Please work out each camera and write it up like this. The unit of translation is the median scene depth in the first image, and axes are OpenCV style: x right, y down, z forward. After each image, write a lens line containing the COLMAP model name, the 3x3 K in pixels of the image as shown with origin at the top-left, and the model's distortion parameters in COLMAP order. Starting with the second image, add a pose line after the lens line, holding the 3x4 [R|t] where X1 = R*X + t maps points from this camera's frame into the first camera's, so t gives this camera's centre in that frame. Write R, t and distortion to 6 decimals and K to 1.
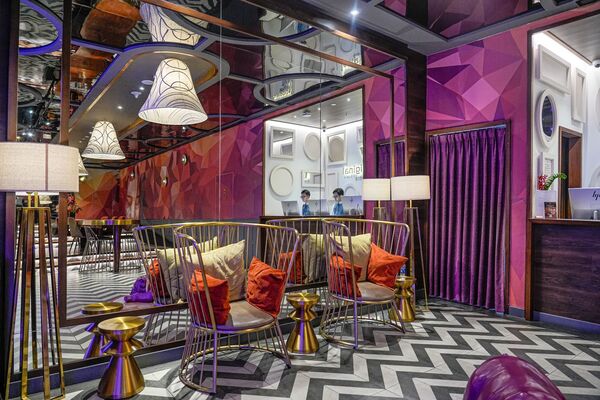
lens RADIAL K [[398.1, 0, 300.0], [0, 398.1, 200.0], [0, 0, 1]] dist [-0.005930, 0.000608]
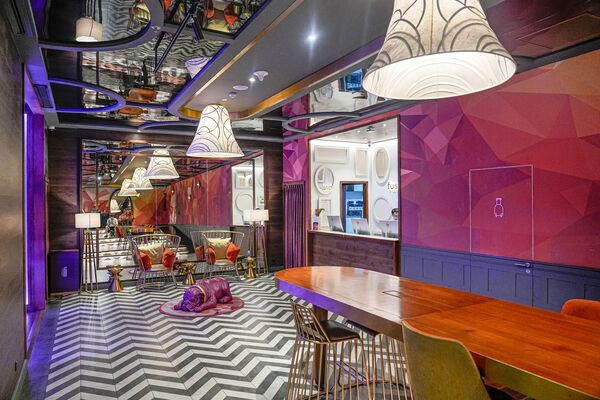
lens RADIAL K [[398.1, 0, 300.0], [0, 398.1, 200.0], [0, 0, 1]] dist [-0.005930, 0.000608]
pose [[0.986559, -0.021599, -0.161971, 0.808959], [0.023272, 0.999694, 0.008438, -0.119339], [0.161740, -0.012094, 0.986759, -0.989584]]
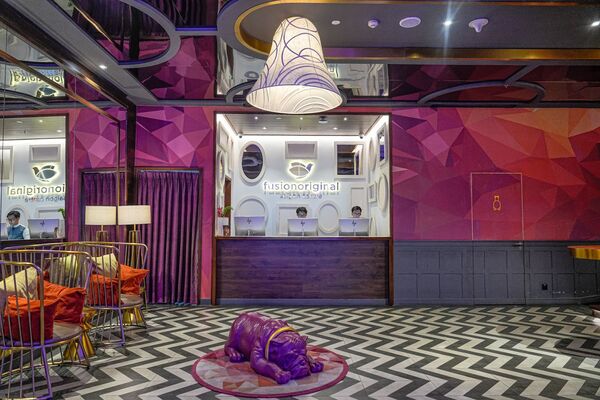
lens RADIAL K [[398.1, 0, 300.0], [0, 398.1, 200.0], [0, 0, 1]] dist [-0.005930, 0.000608]
pose [[0.609070, 0.039954, 0.792109, -0.381449], [-0.003652, 0.998861, -0.047574, -0.018751], [-0.793108, 0.026083, 0.608522, -0.153080]]
